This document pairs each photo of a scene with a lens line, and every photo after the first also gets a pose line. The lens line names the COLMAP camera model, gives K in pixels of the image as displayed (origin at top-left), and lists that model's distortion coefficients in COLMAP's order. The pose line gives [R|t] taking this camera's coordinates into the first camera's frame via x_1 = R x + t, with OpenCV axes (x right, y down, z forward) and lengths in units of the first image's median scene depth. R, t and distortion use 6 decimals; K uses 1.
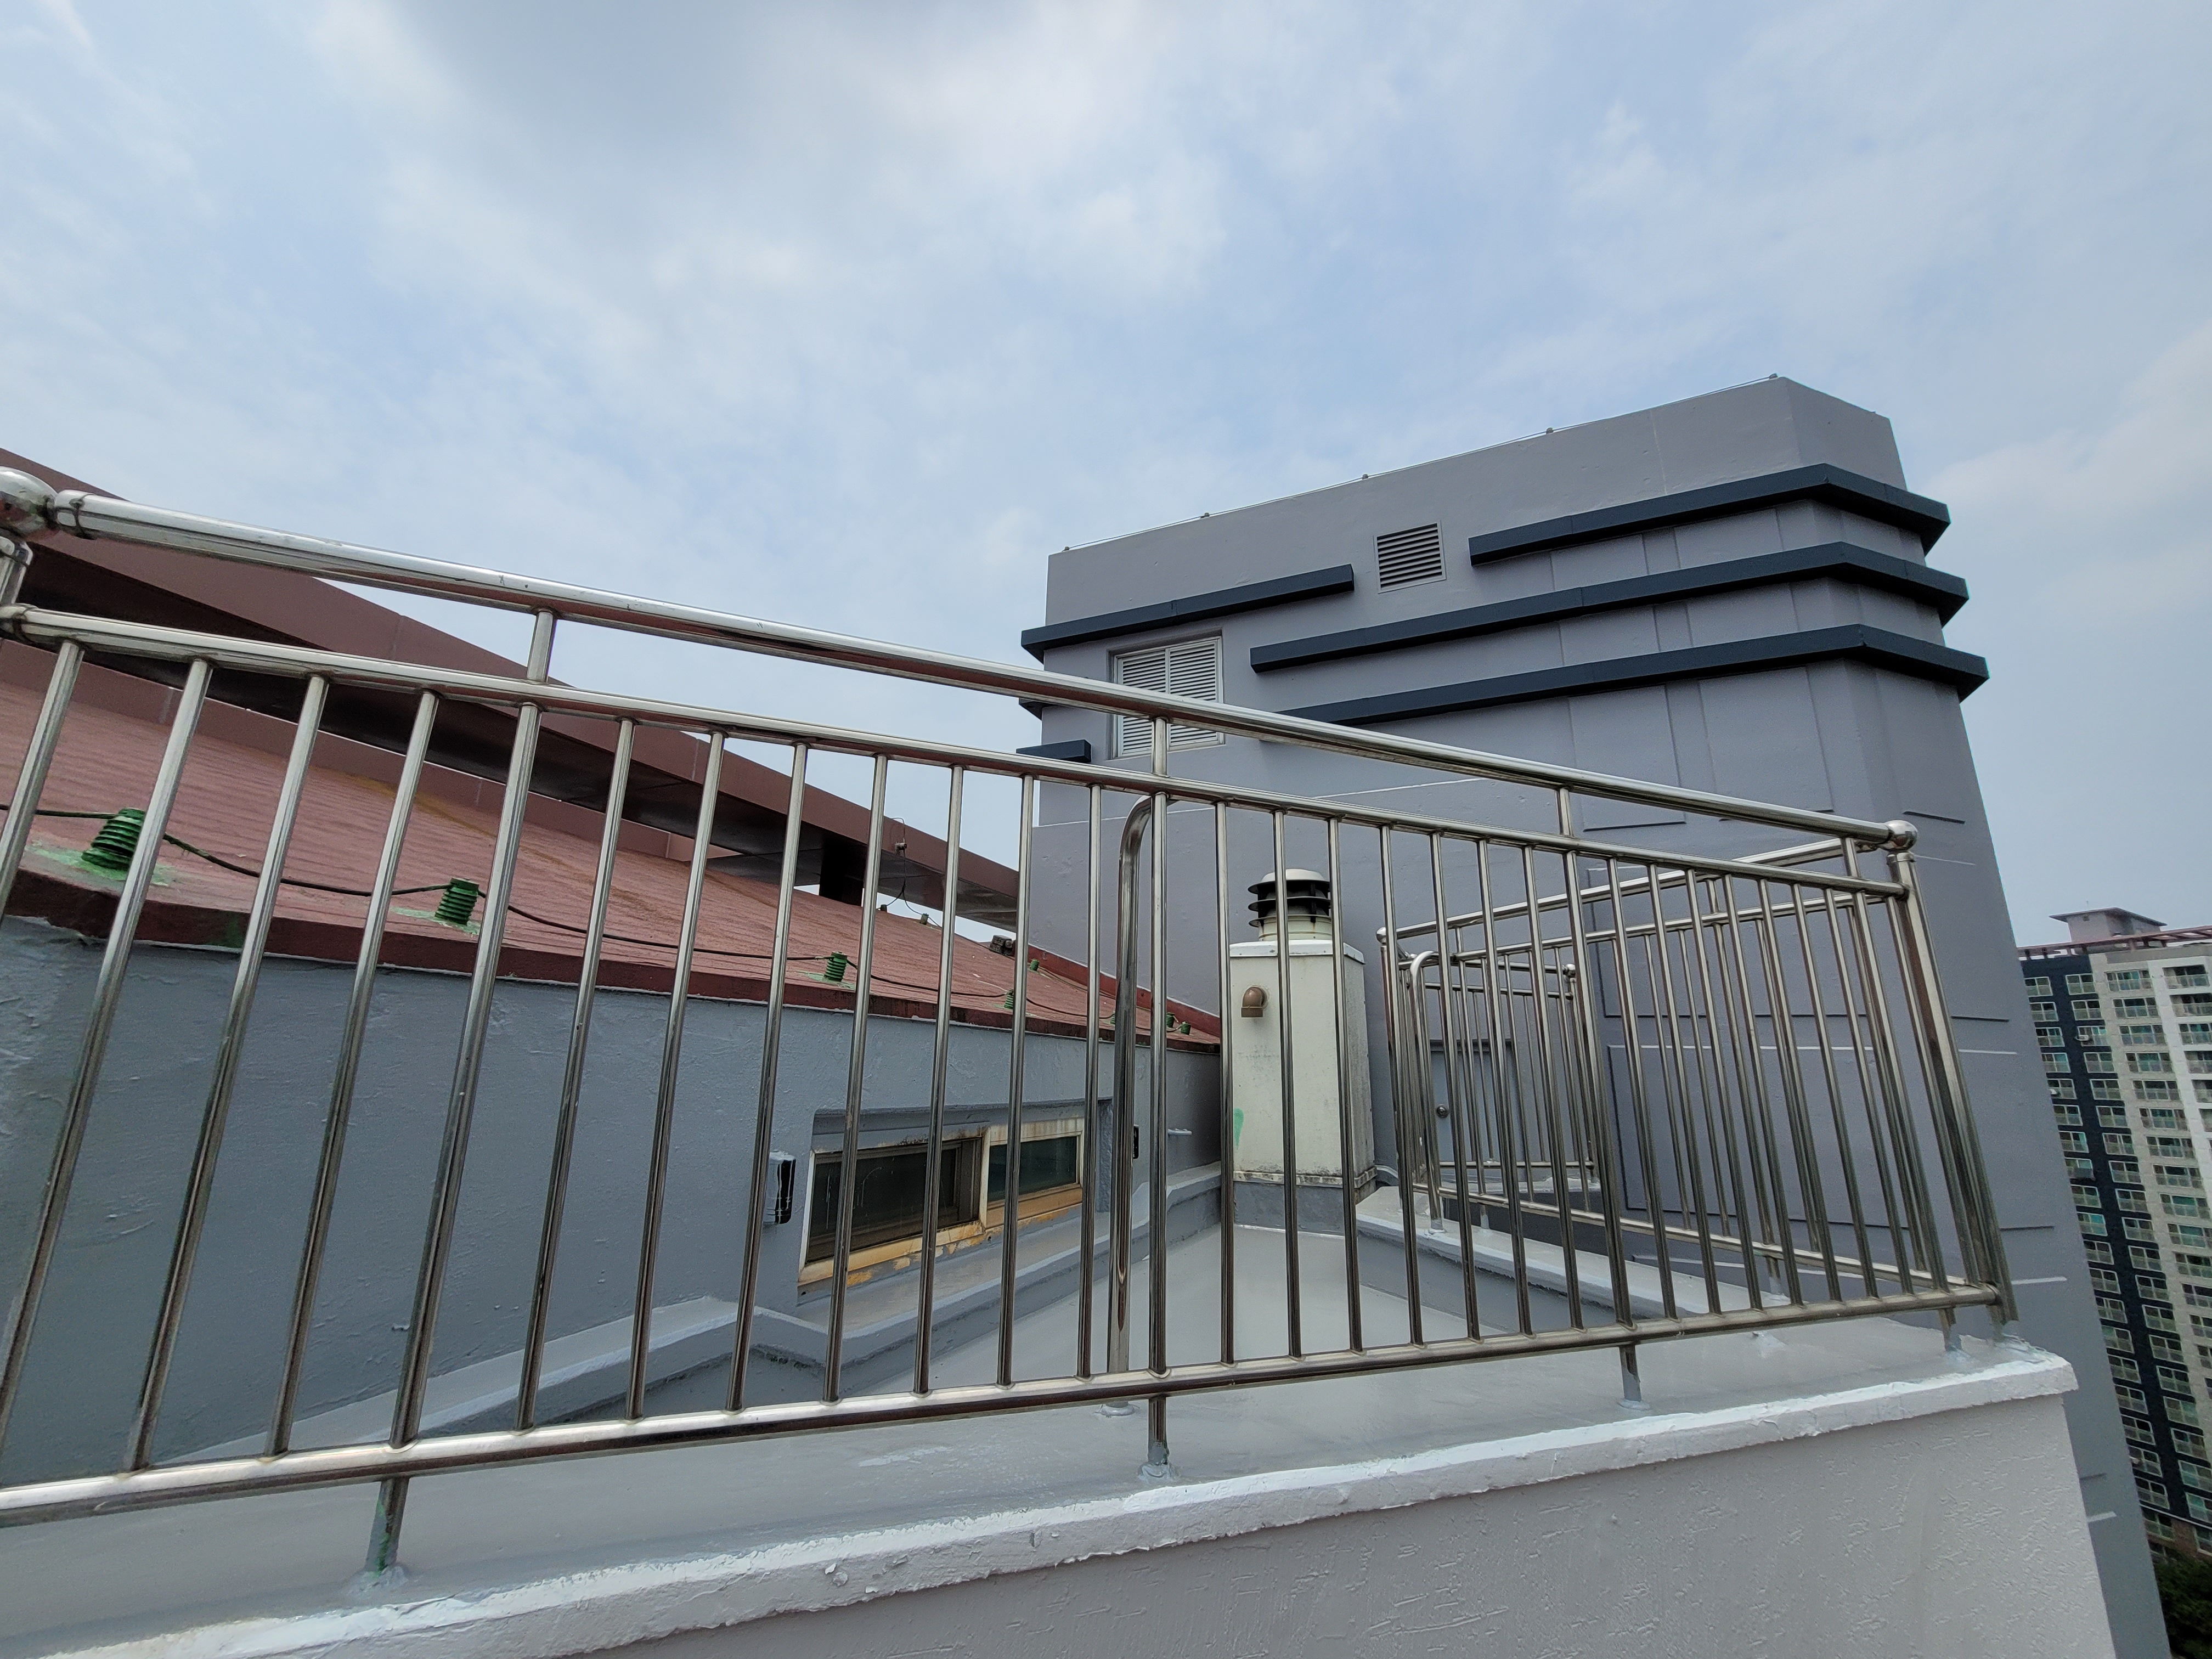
lens RADIAL K [[886.1, 0, 1106.0], [0, 886.1, 829.5], [0, 0, 1]] dist [0.001060, -0.003977]
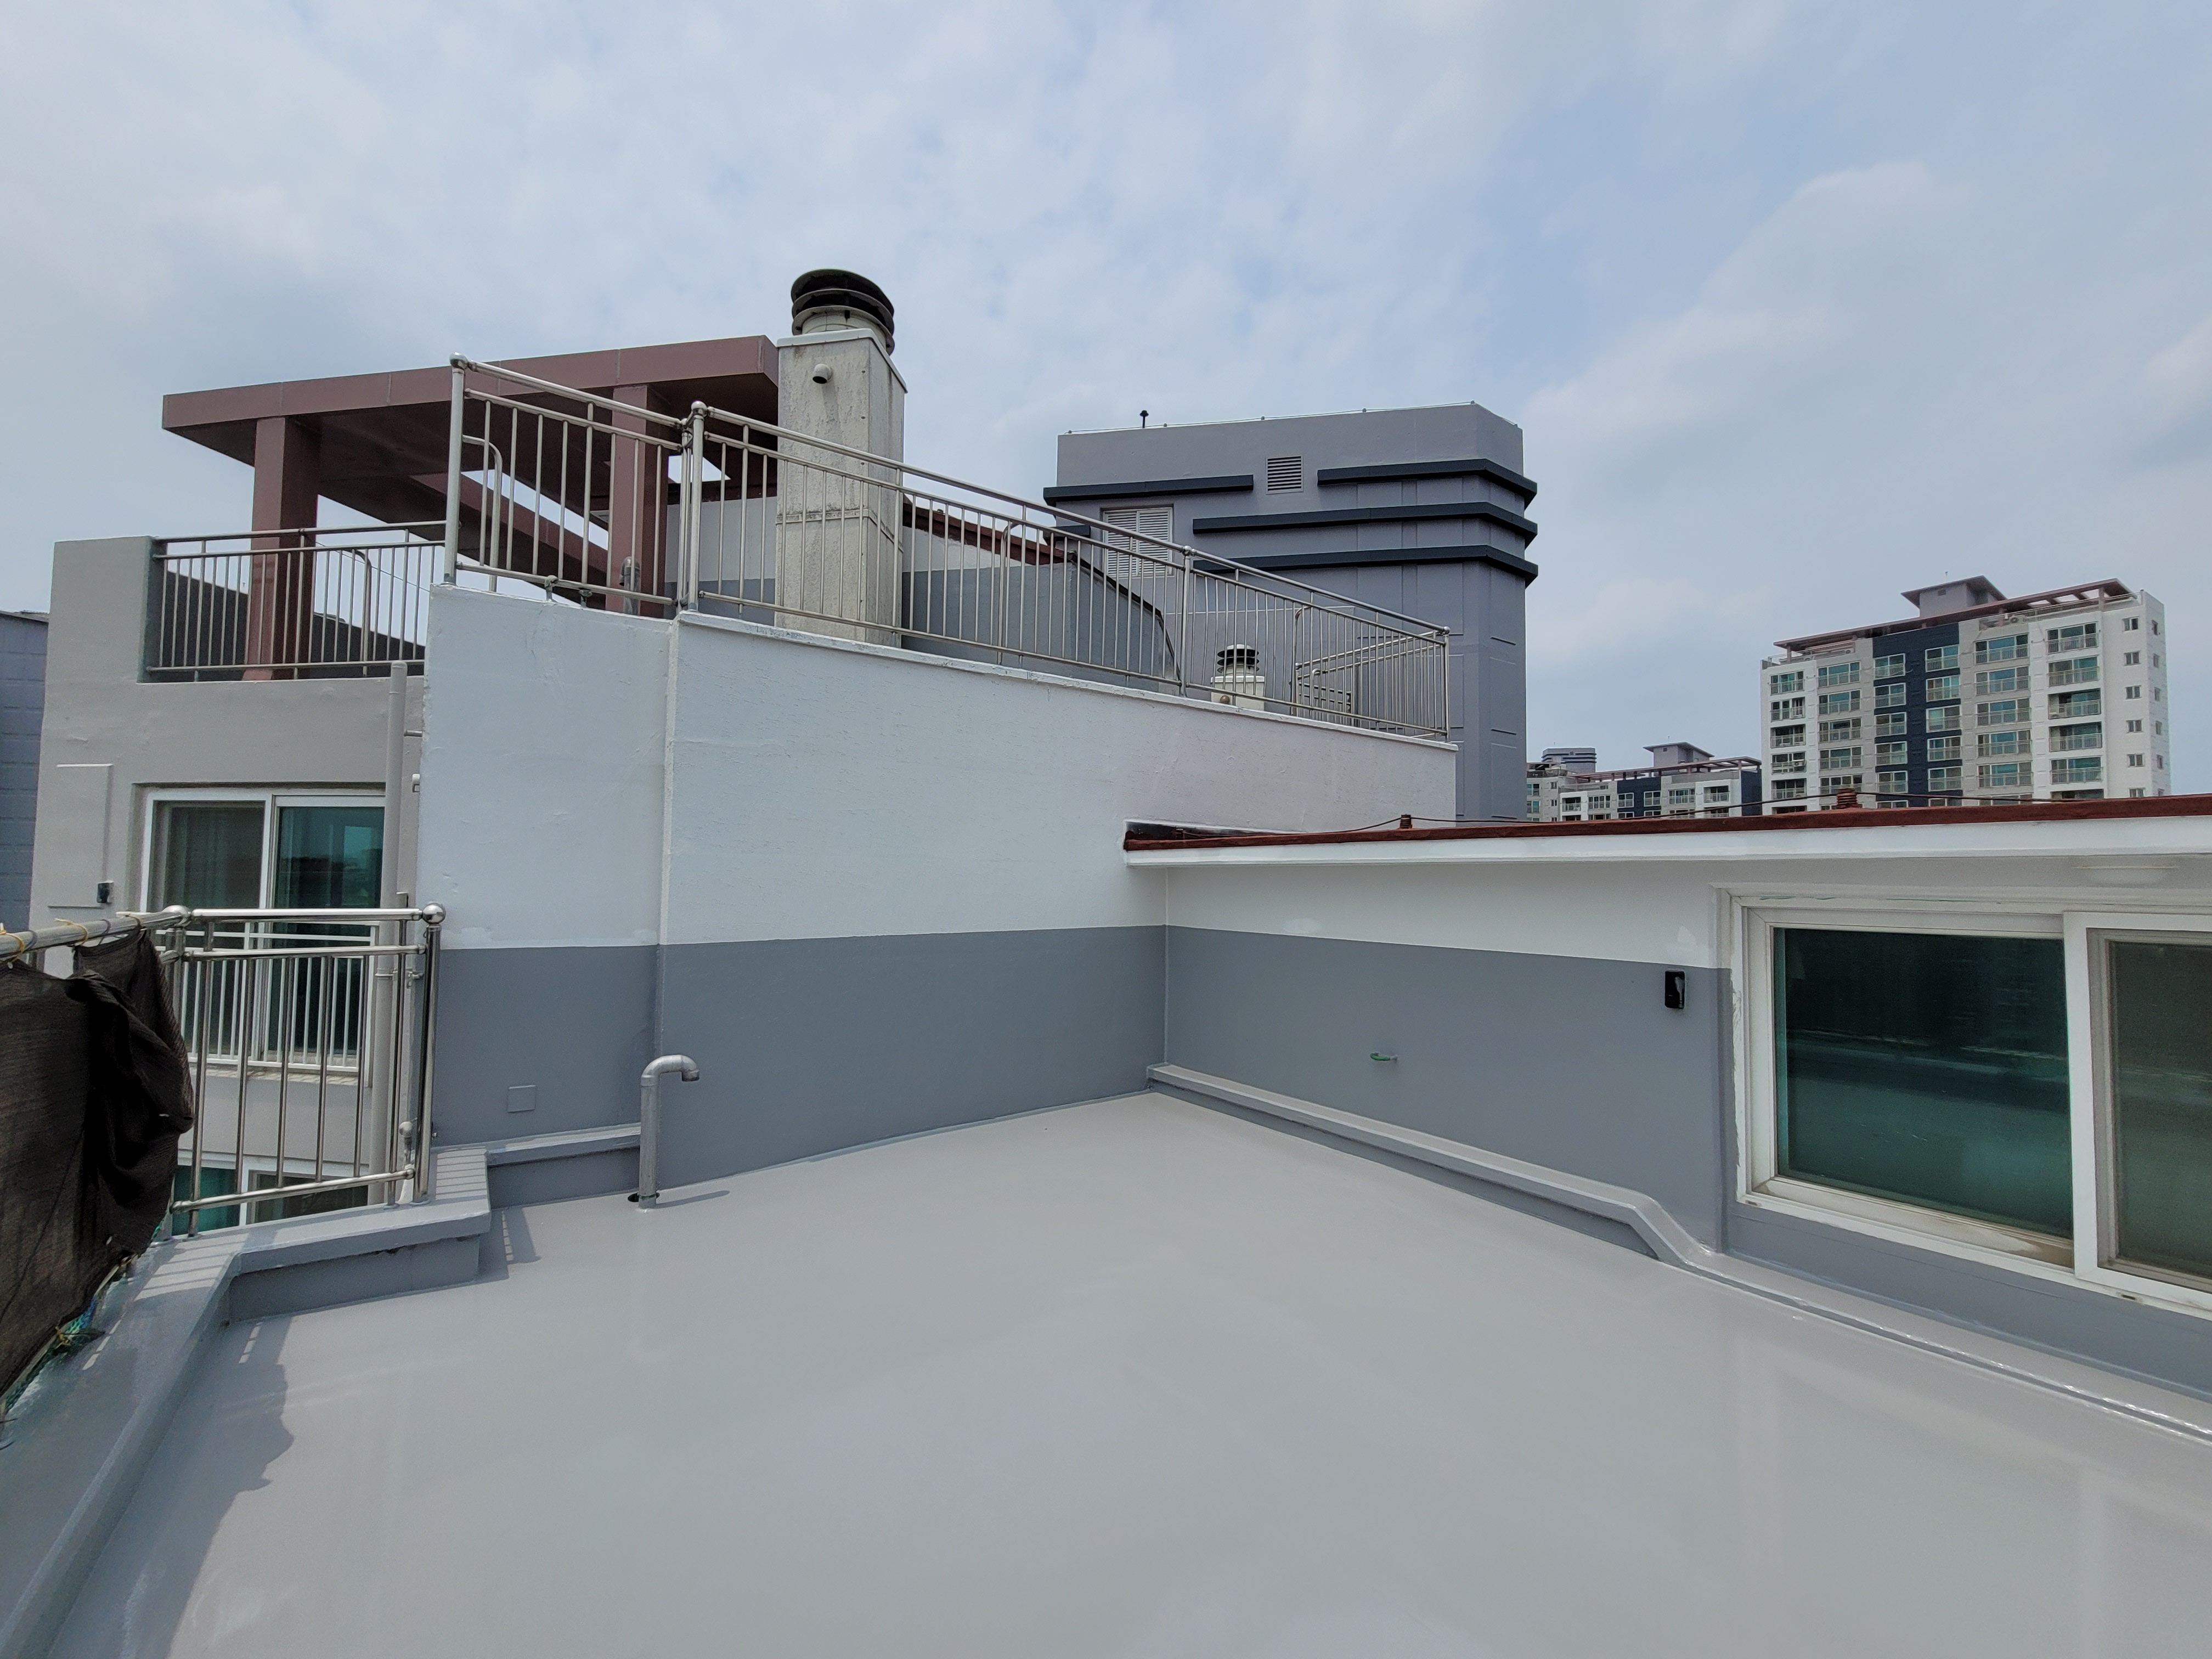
lens RADIAL K [[886.1, 0, 1106.0], [0, 886.1, 829.5], [0, 0, 1]] dist [0.001060, -0.003977]
pose [[0.964606, 0.006665, 0.263611, -0.442305], [-0.061943, 0.977436, 0.201947, 0.046814], [-0.256317, -0.211128, 0.943253, -0.693151]]
